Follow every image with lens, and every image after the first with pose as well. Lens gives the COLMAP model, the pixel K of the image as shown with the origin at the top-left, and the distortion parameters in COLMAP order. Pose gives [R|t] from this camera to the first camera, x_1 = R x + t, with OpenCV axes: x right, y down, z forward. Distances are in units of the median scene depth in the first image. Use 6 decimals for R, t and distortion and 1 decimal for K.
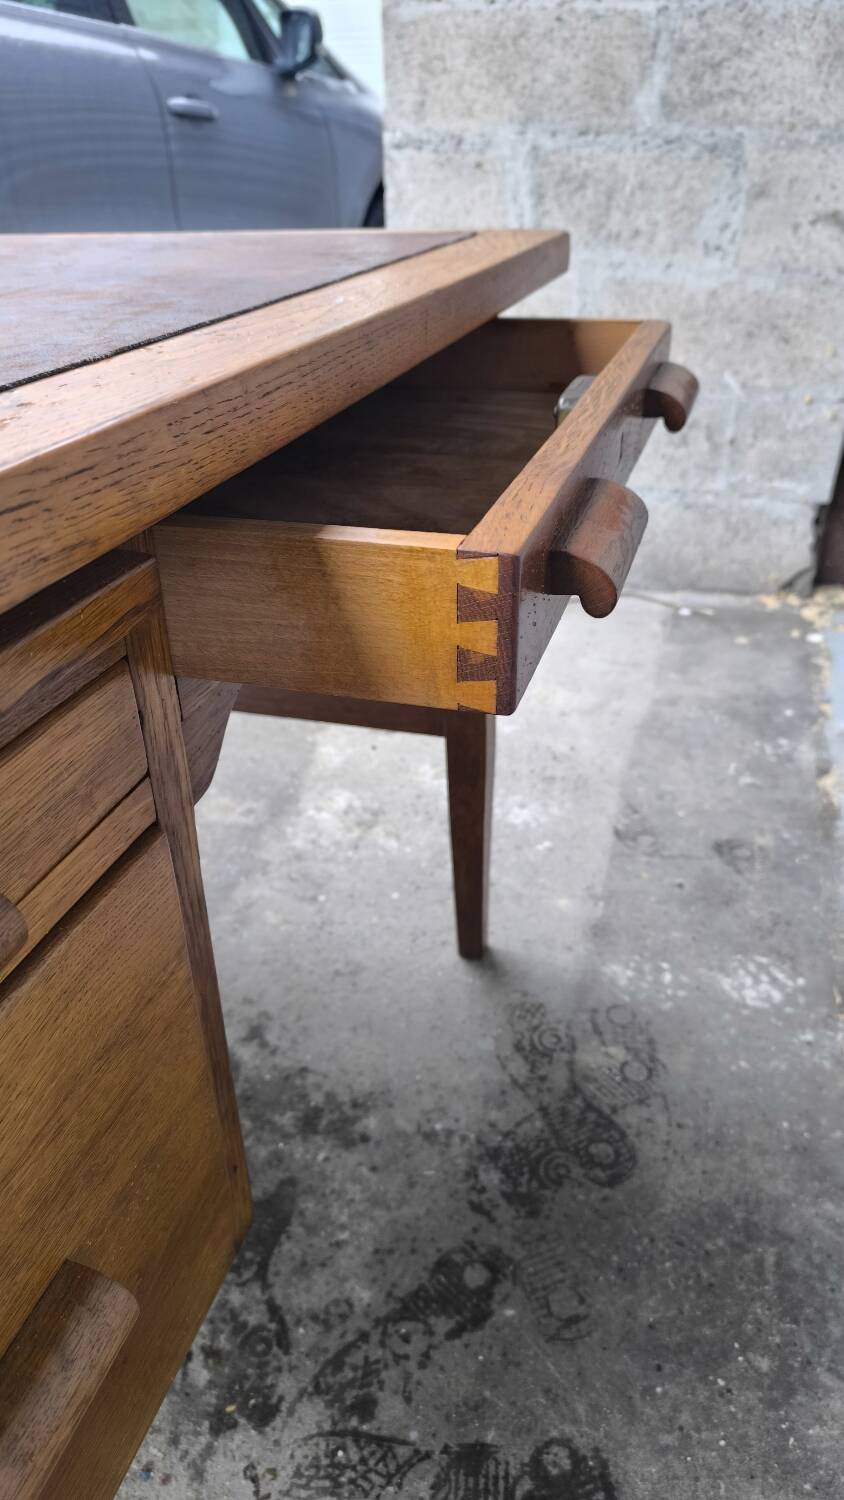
lens RADIAL K [[1030.2, 0, 420.7], [0, 1030.2, 749.1], [0, 0, 1]] dist [0.040858, -0.041809]
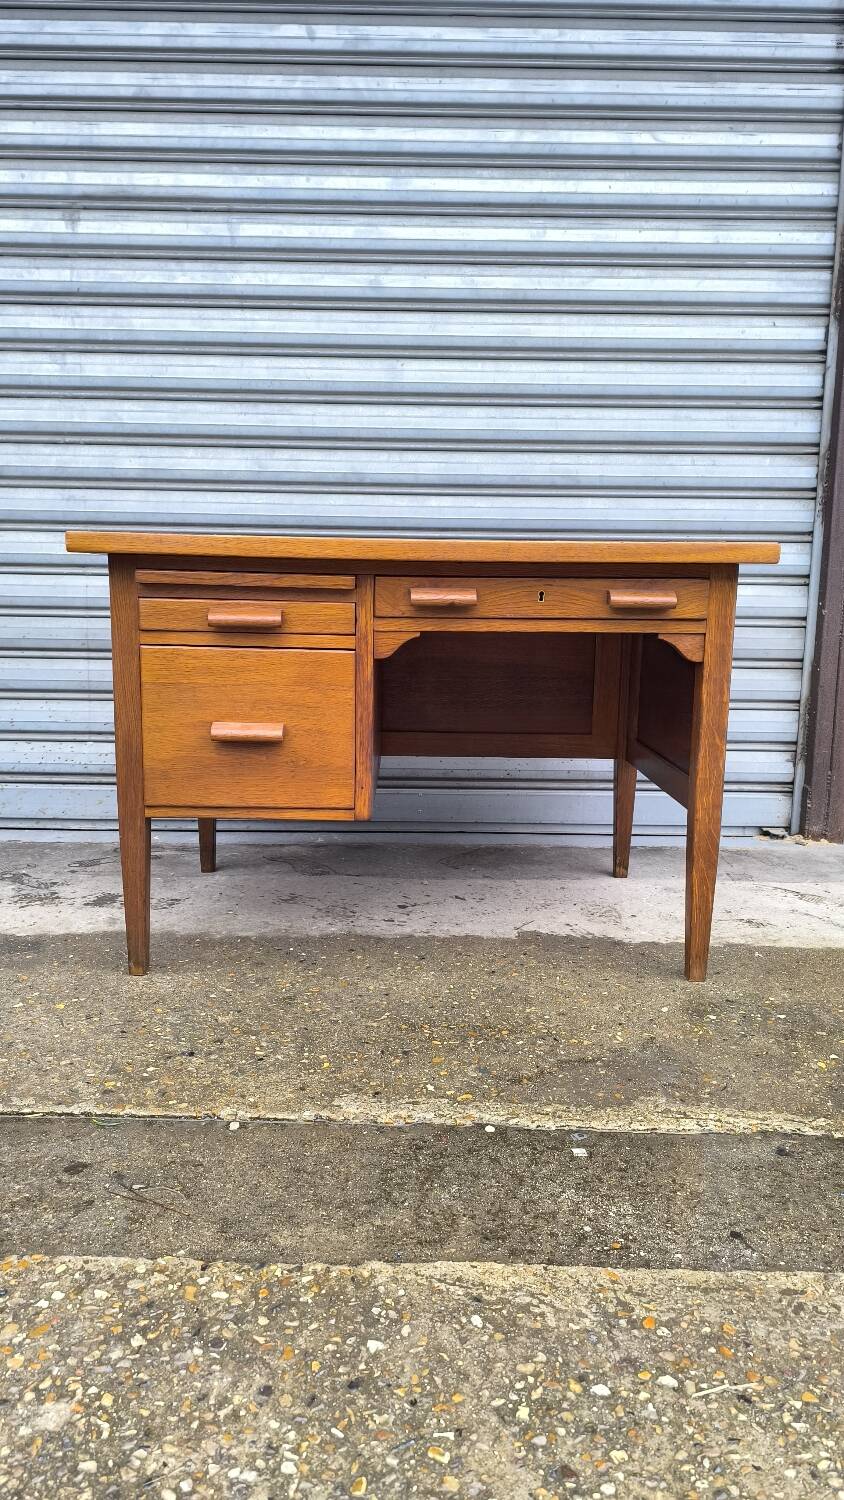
lens RADIAL K [[1030.2, 0, 423.1], [0, 1030.2, 751.5], [0, 0, 1]] dist [0.040858, -0.041809]
pose [[-0.288444, -0.136416, 0.947729, -1.974692], [0.469249, 0.842646, 0.264108, 0.012429], [-0.834629, 0.520902, -0.179043, 0.277886]]
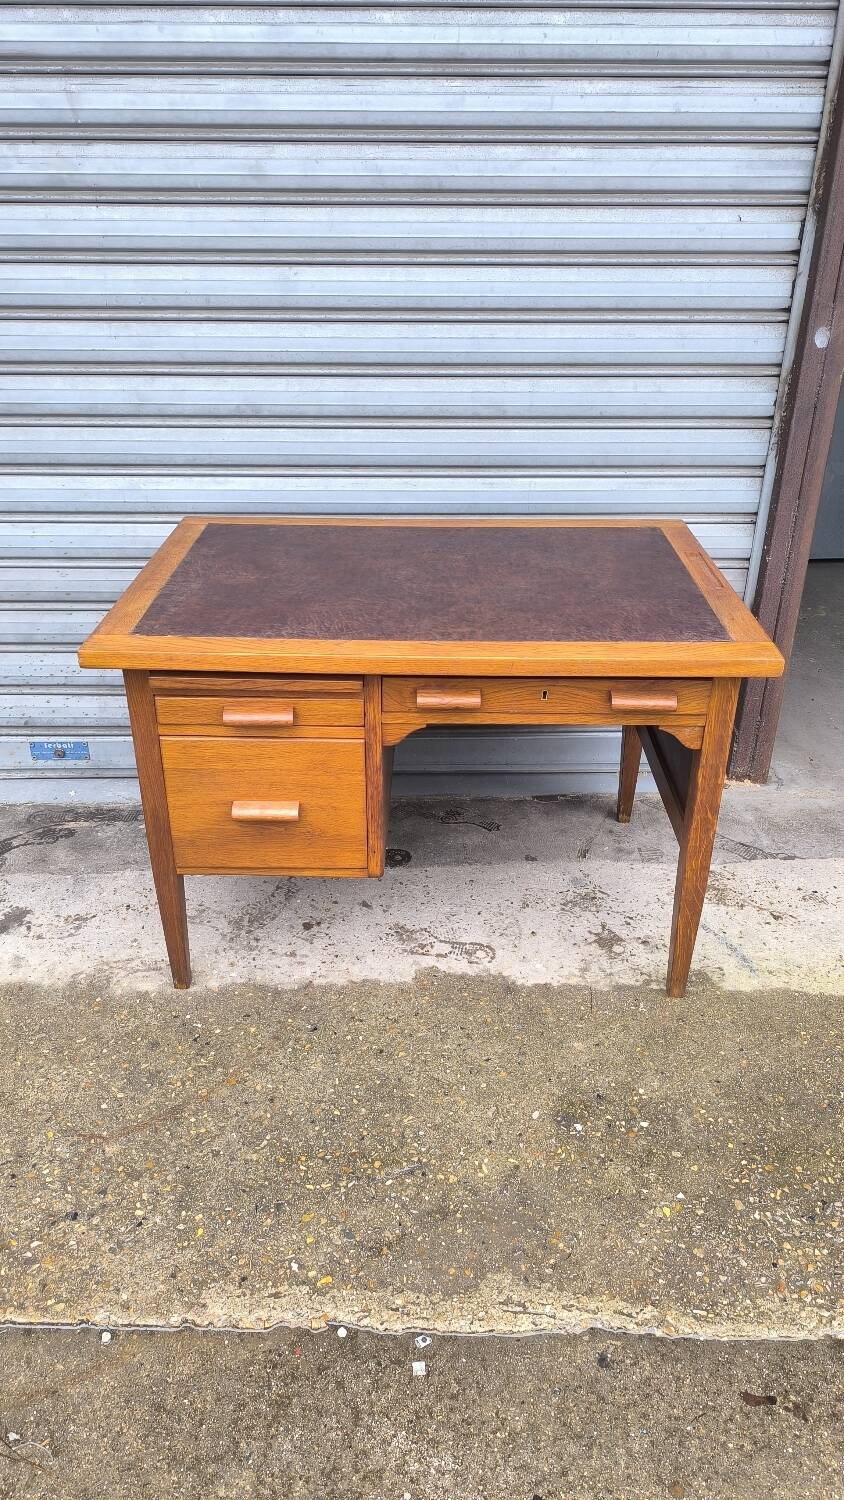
lens RADIAL K [[1030.2, 0, 423.1], [0, 1030.2, 736.4], [0, 0, 1]] dist [0.040858, -0.041809]
pose [[-0.296833, -0.429208, 0.853036, -1.771986], [0.475973, 0.707923, 0.521819, -0.386770], [-0.827853, 0.560915, -0.005844, -0.213284]]
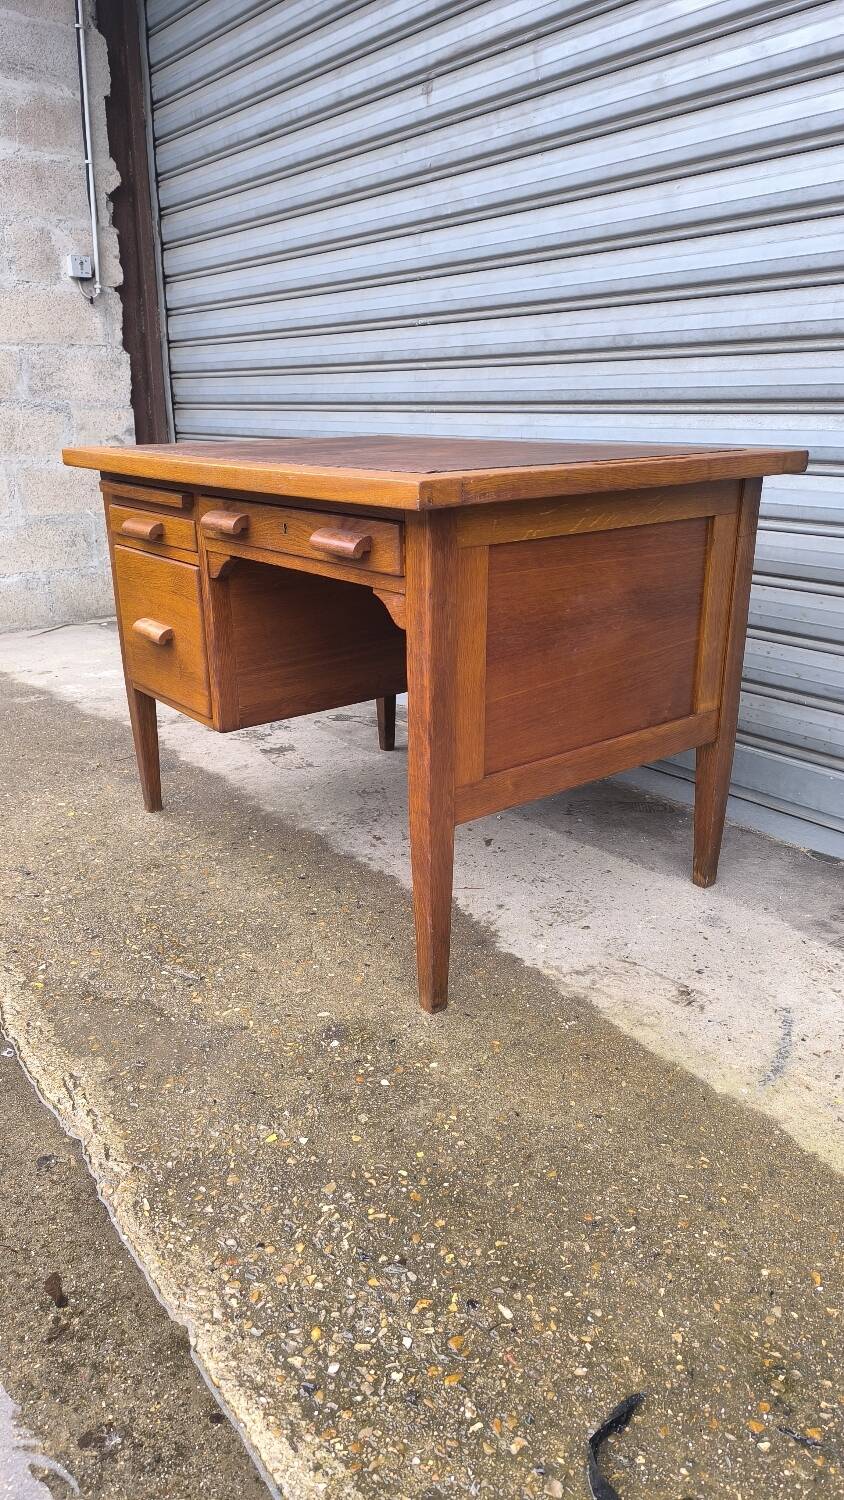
lens RADIAL K [[1030.2, 0, 420.0], [0, 1030.2, 752.7], [0, 0, 1]] dist [0.040858, -0.041809]
pose [[0.593678, -0.248103, 0.765500, -1.599760], [0.398622, 0.917038, -0.011931, 0.589552], [-0.699032, 0.312229, 0.643325, -1.009836]]
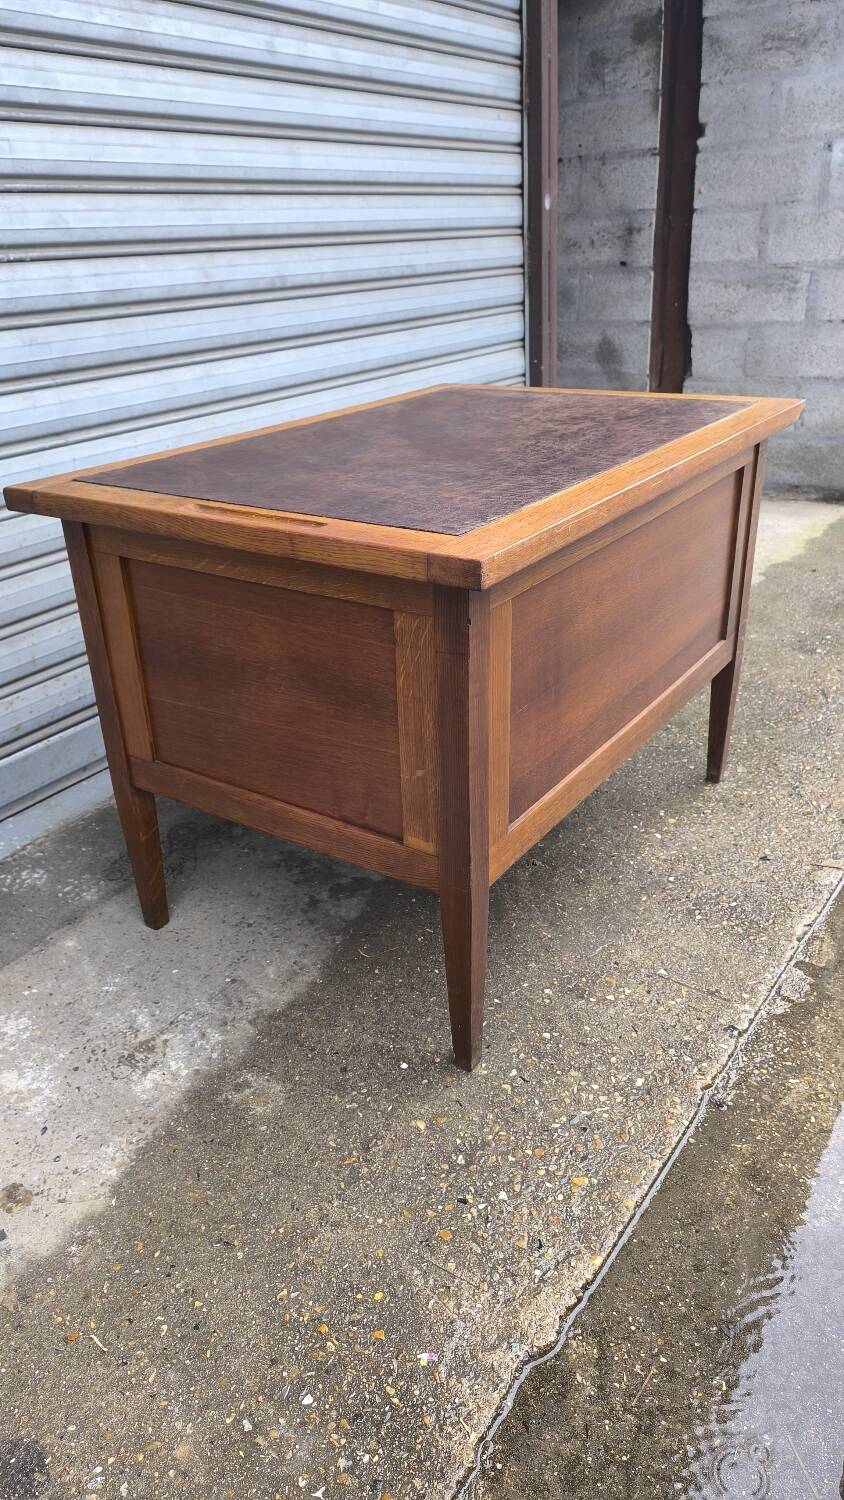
lens RADIAL K [[1030.2, 0, 421.6], [0, 1030.2, 743.8], [0, 0, 1]] dist [0.040858, -0.041809]
pose [[-0.953526, -0.078423, 0.290926, -0.698526], [0.198078, 0.564433, 0.801361, -1.029141], [-0.227053, 0.821745, -0.522668, 1.444765]]
